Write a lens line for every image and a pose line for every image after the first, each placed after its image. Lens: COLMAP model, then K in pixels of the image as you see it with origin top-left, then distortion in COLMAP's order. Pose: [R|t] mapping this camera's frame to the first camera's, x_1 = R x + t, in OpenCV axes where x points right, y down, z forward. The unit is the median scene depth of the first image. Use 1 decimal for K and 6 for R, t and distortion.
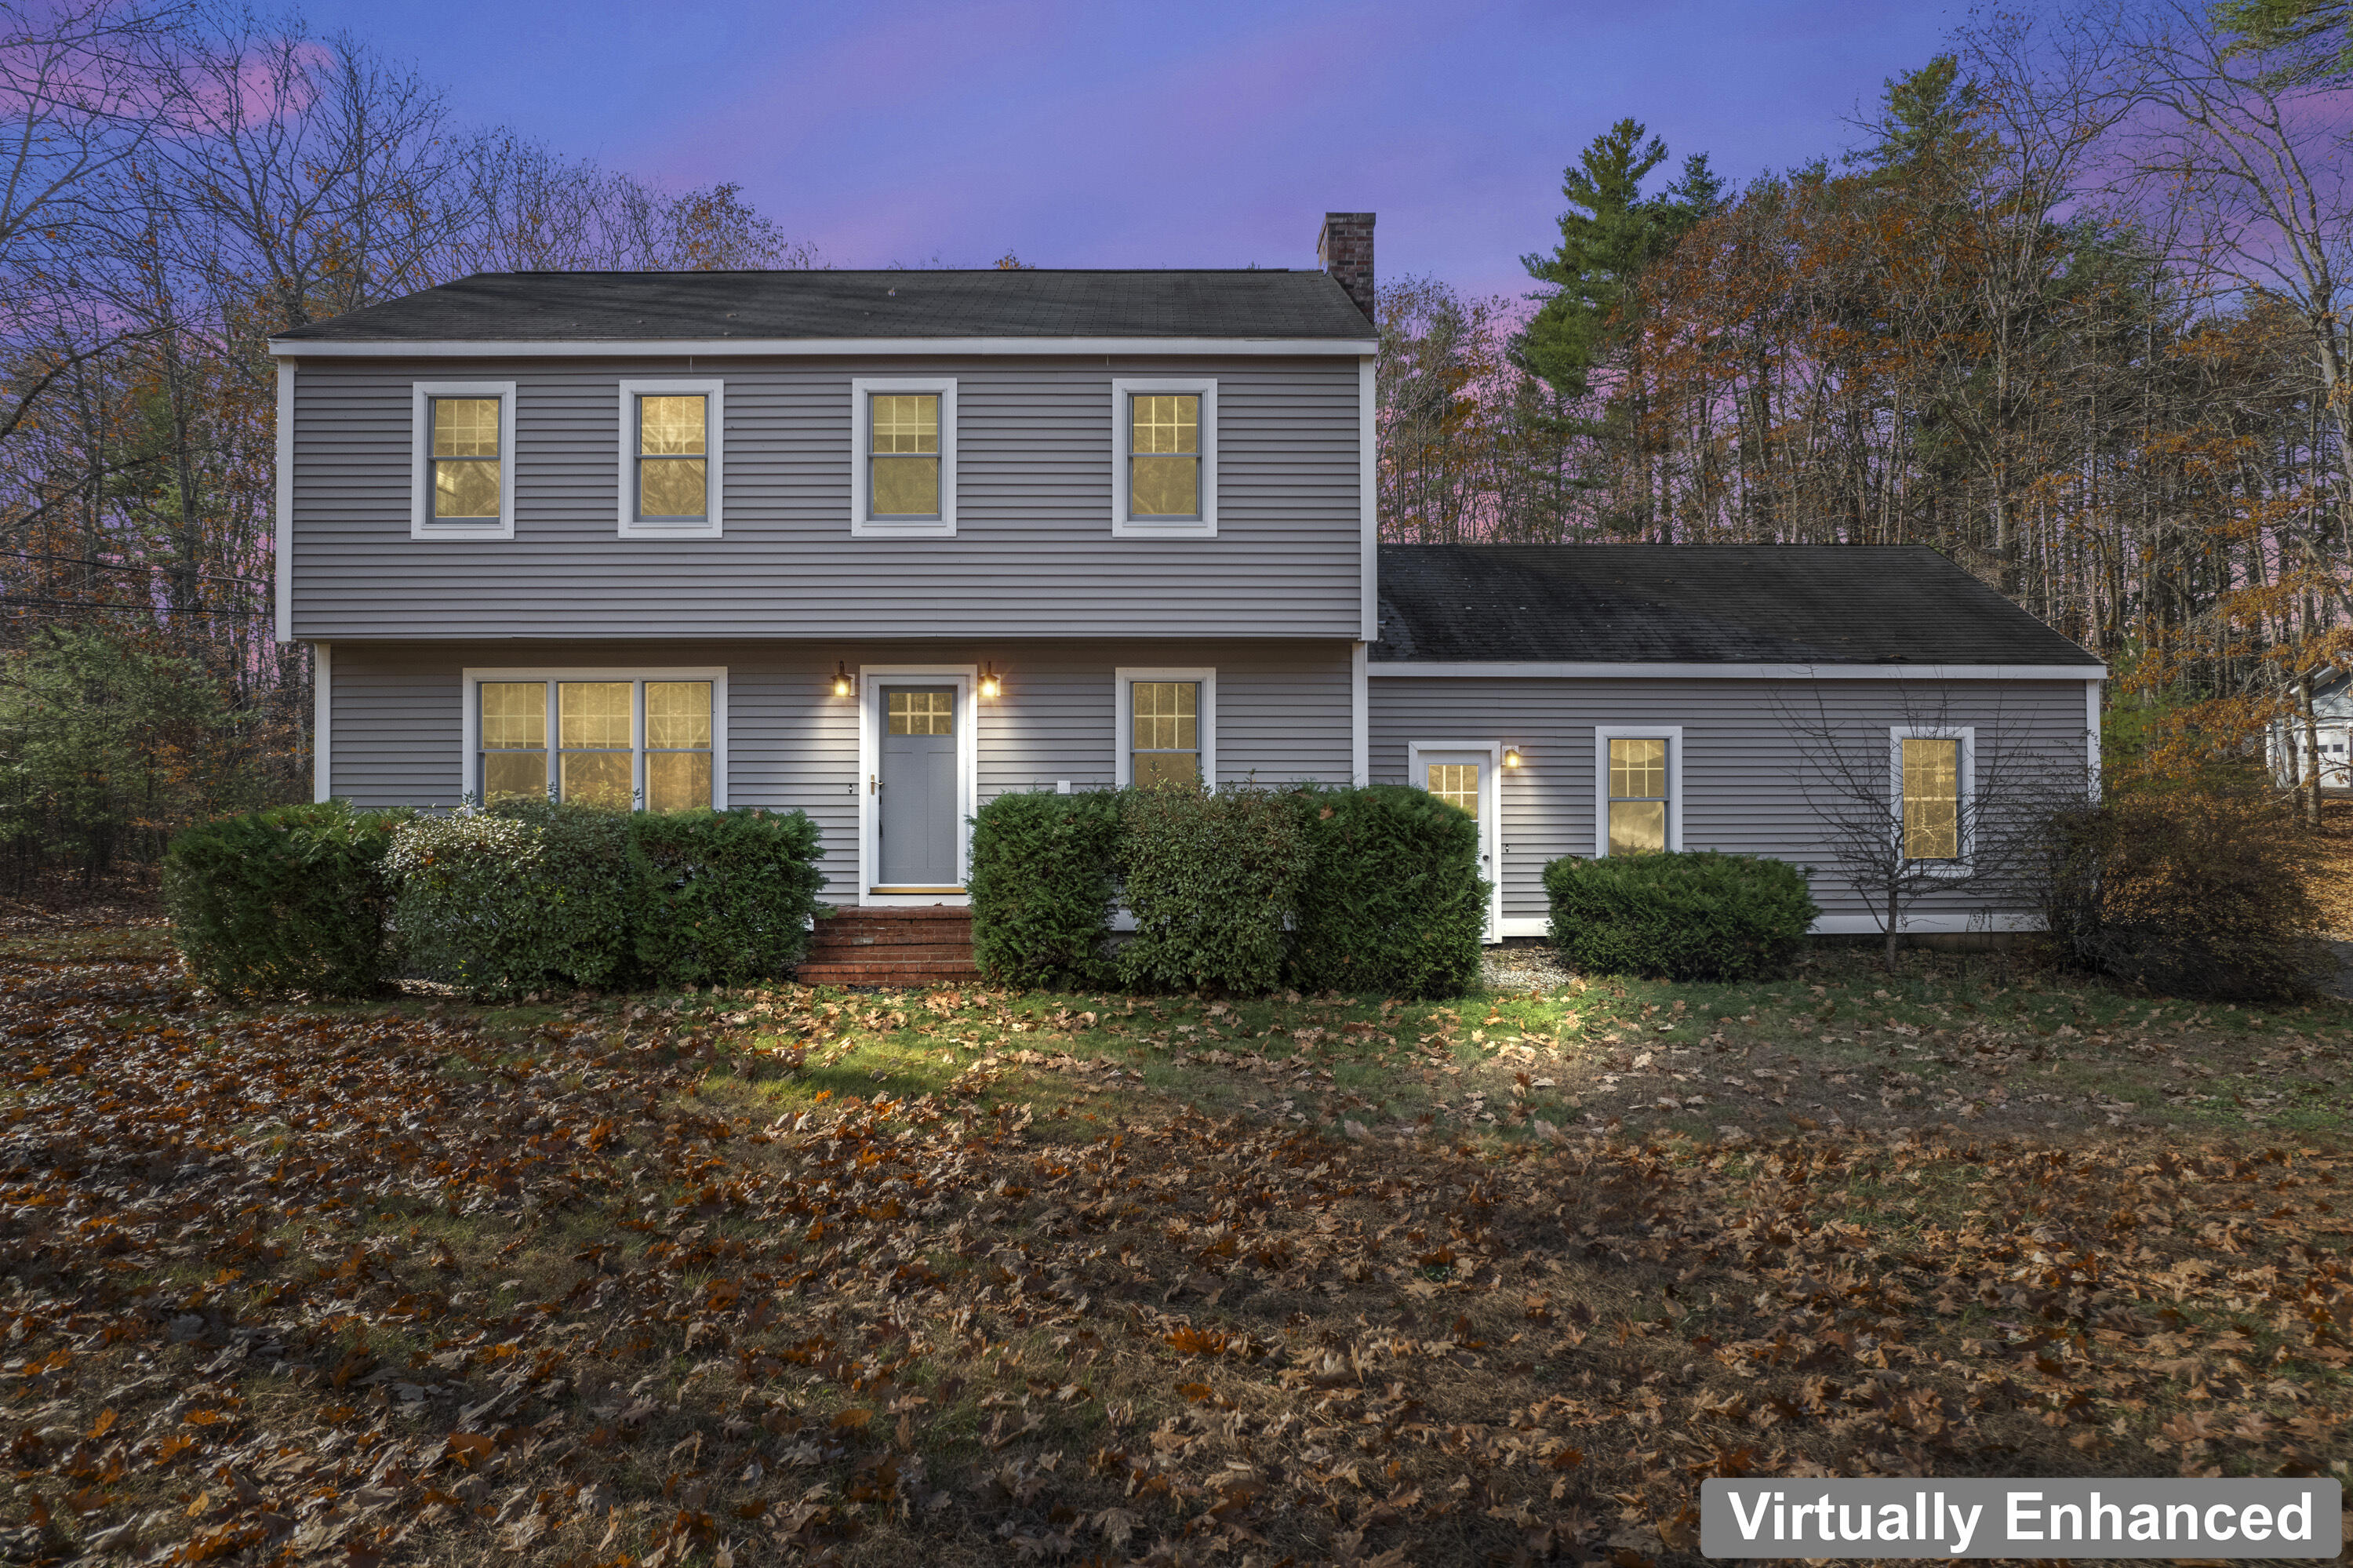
lens RADIAL K [[1502.7, 0, 1183.5], [0, 1502.7, 784.0], [0, 0, 1]] dist [-0.065216, 0.053845]
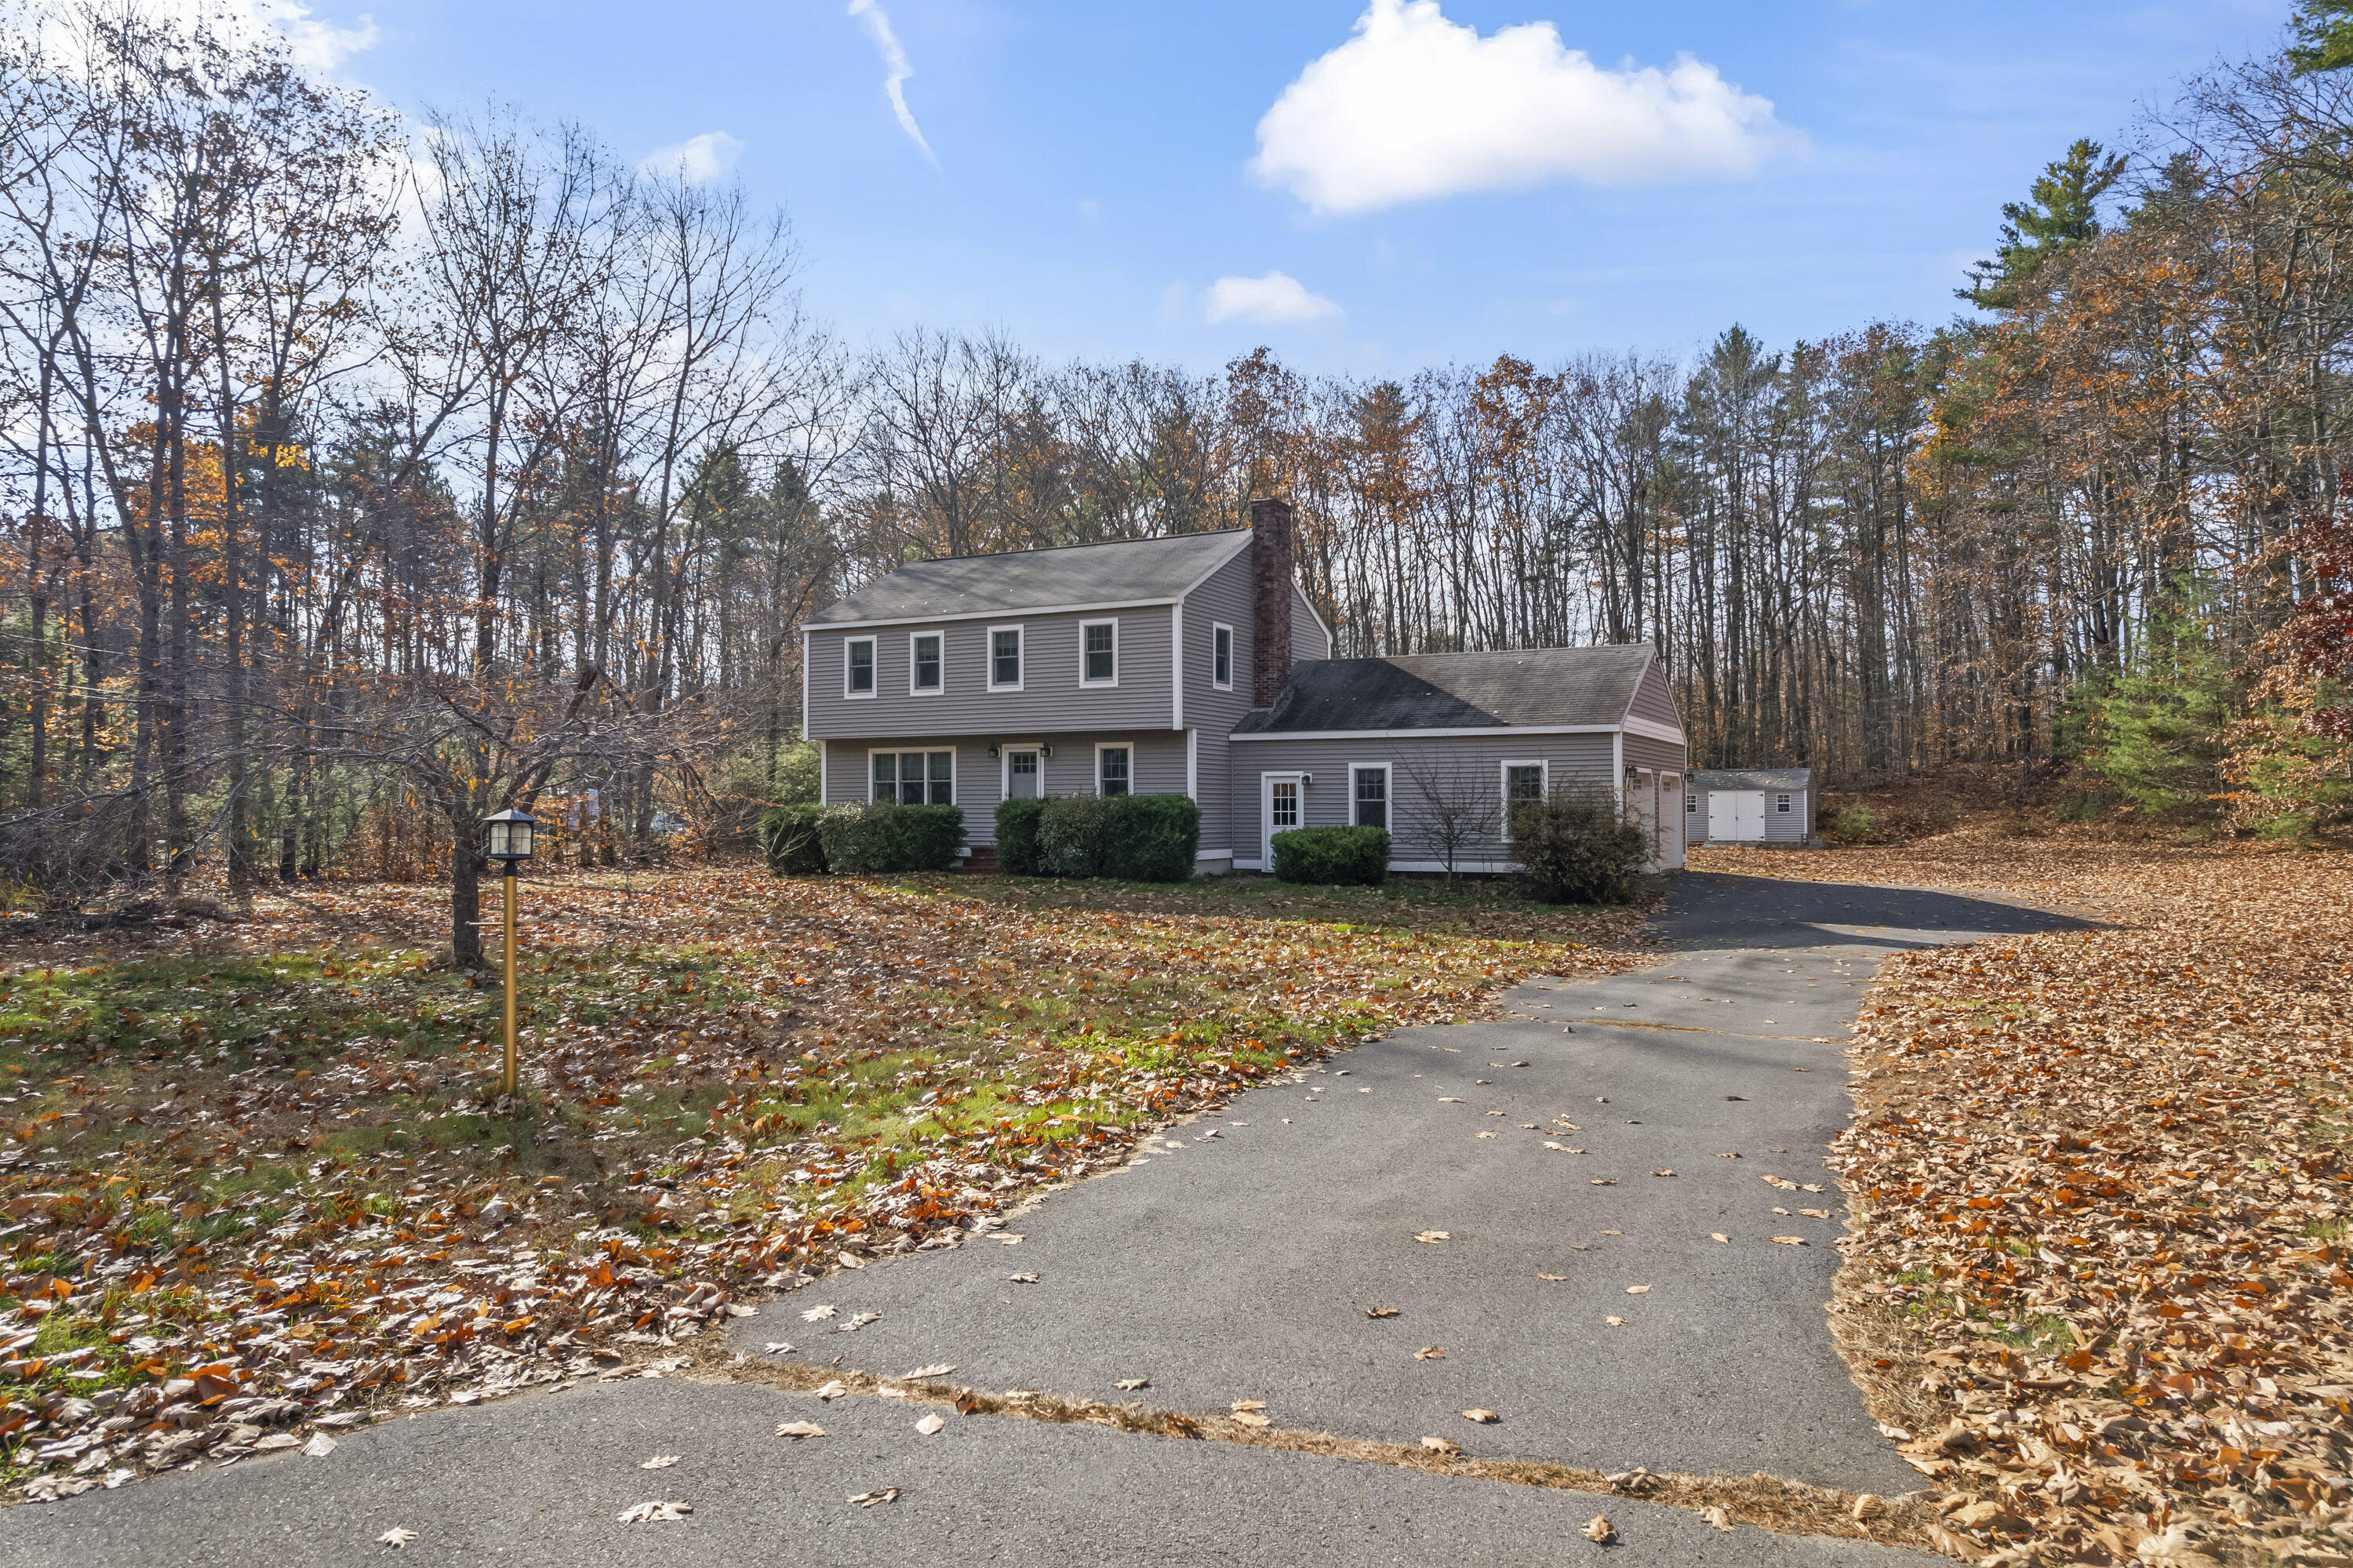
lens RADIAL K [[1502.7, 0, 1183.5], [0, 1502.7, 784.0], [0, 0, 1]] dist [-0.065216, 0.053845]
pose [[0.878556, -0.010046, -0.477533, 0.237339], [0.006484, 0.999938, -0.009105, 0.001599], [0.477595, 0.004903, 0.878566, -0.191275]]
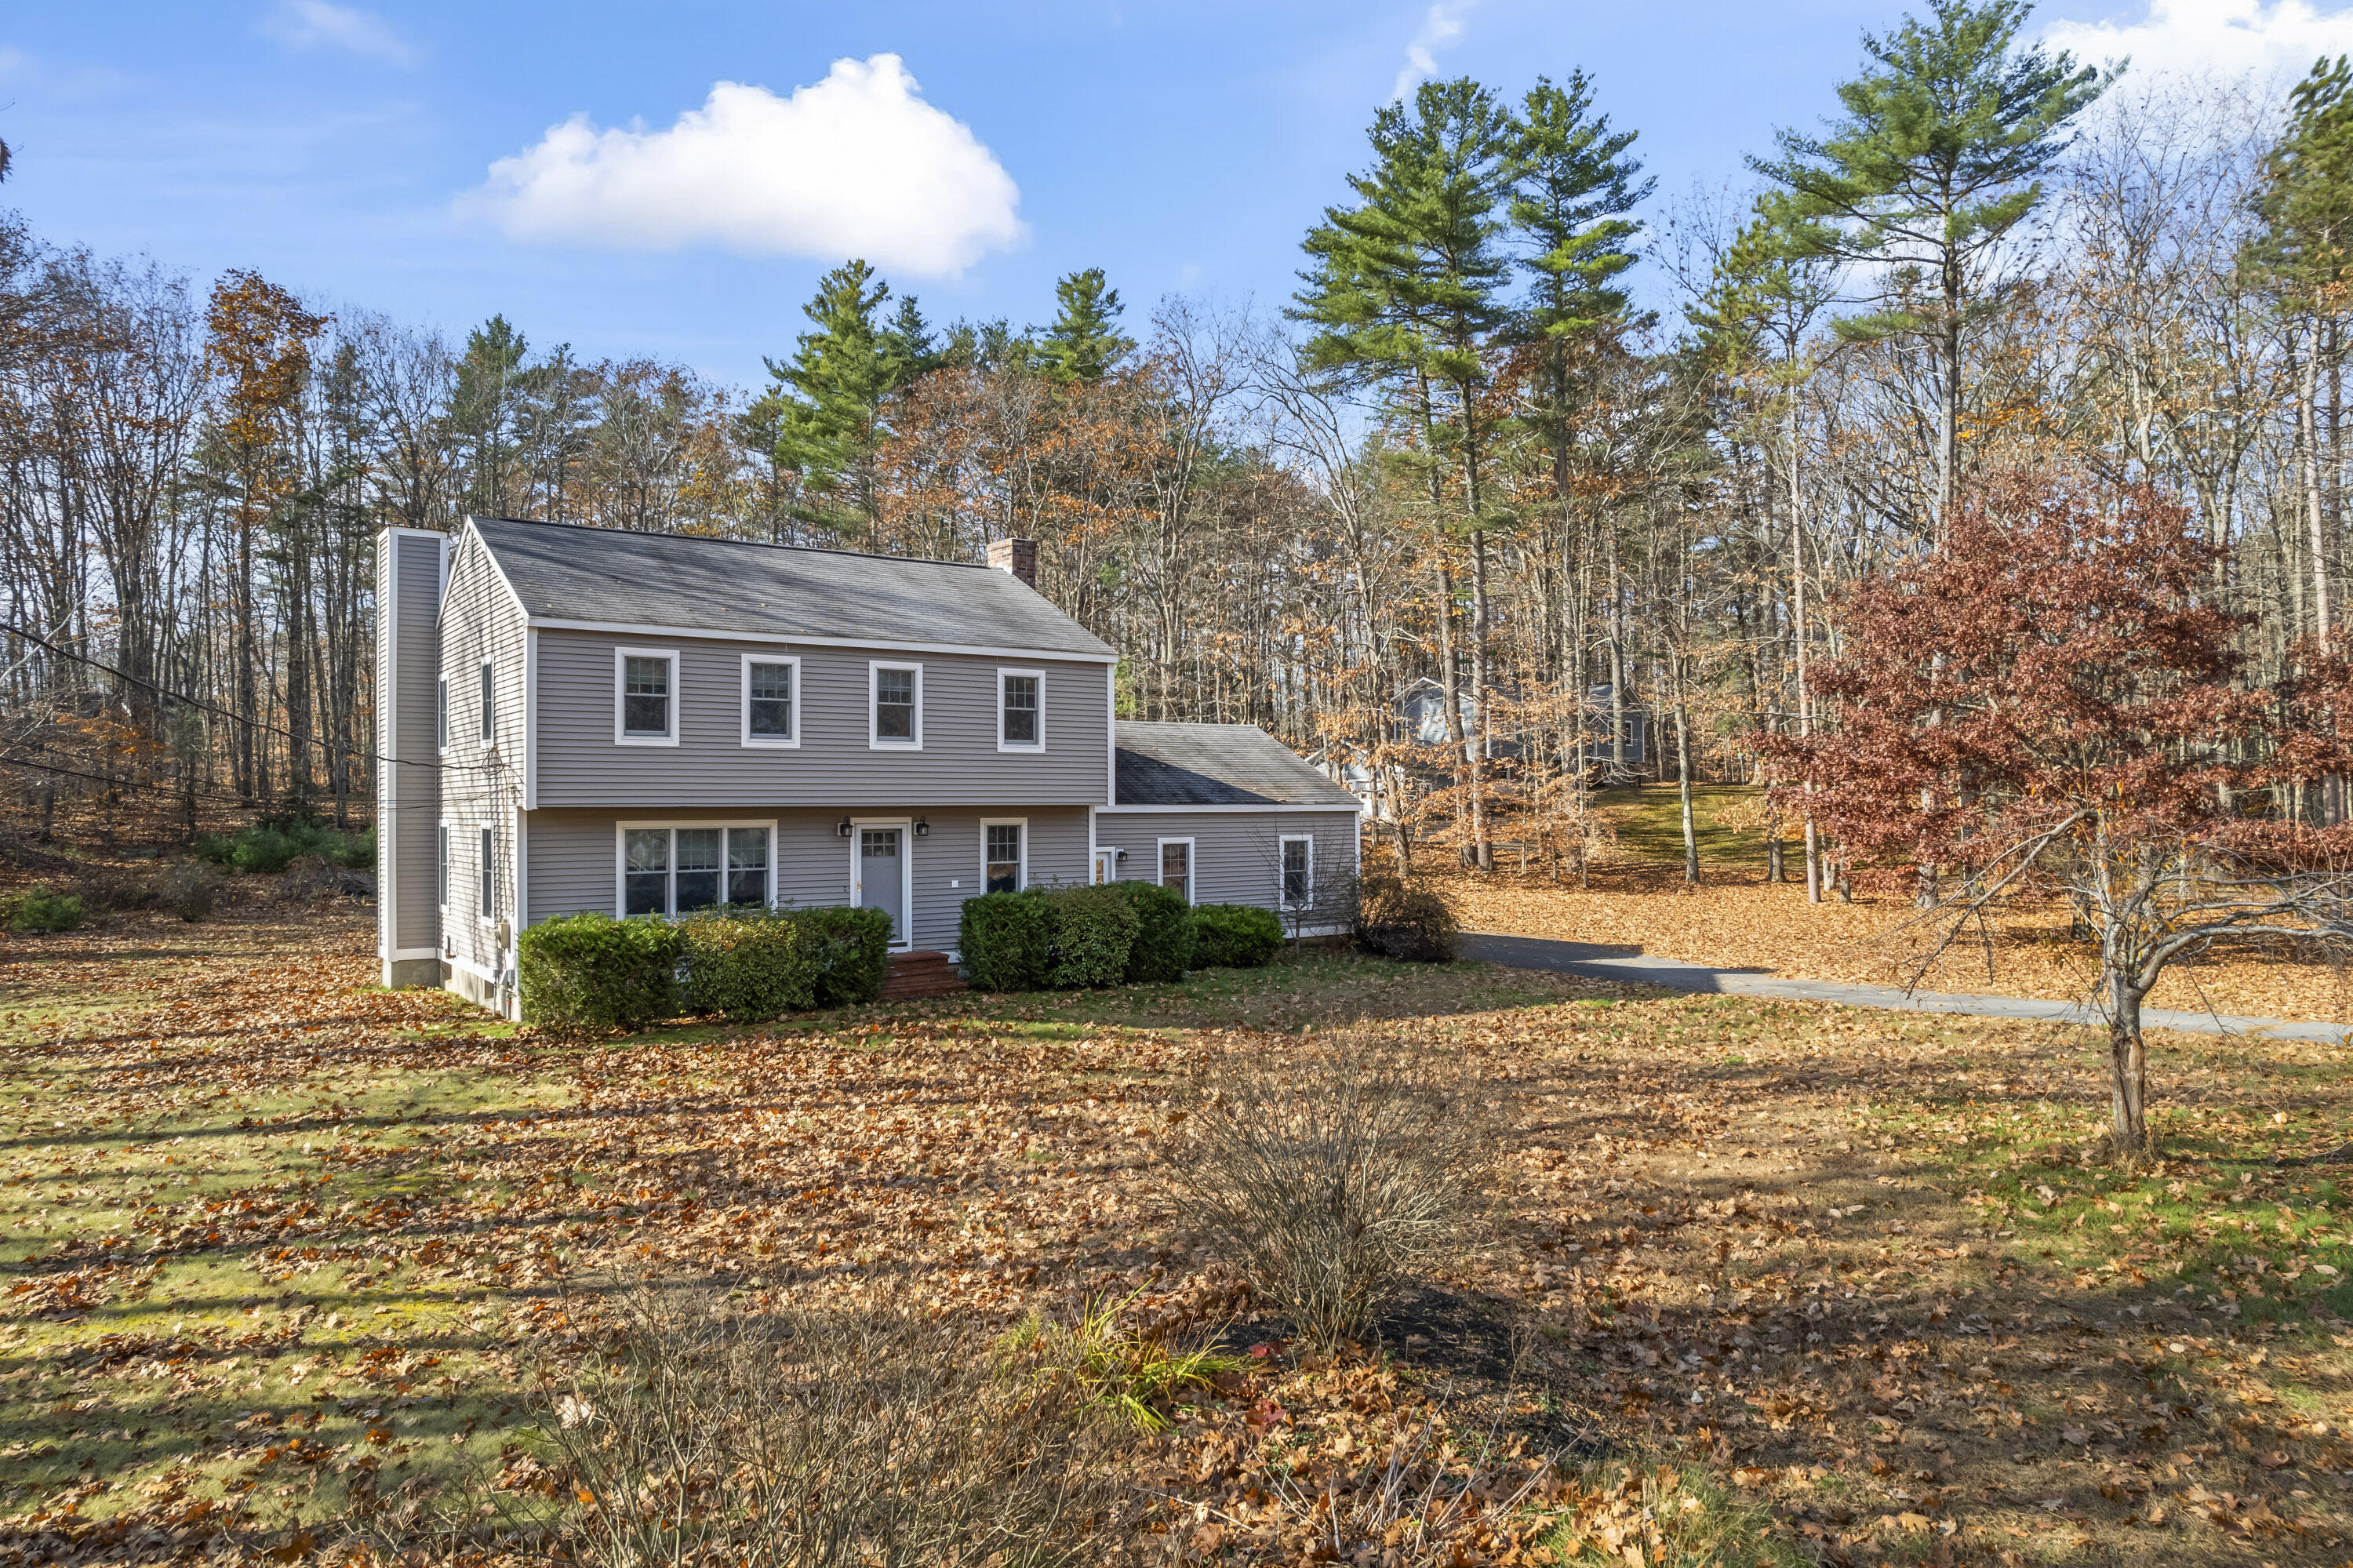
lens RADIAL K [[1502.7, 0, 1183.5], [0, 1502.7, 784.0], [0, 0, 1]] dist [-0.065216, 0.053845]
pose [[0.818023, 0.003892, 0.575173, -0.177523], [-0.002486, 0.999992, -0.003231, -0.022702], [-0.575181, 0.001213, 0.818025, -0.133812]]
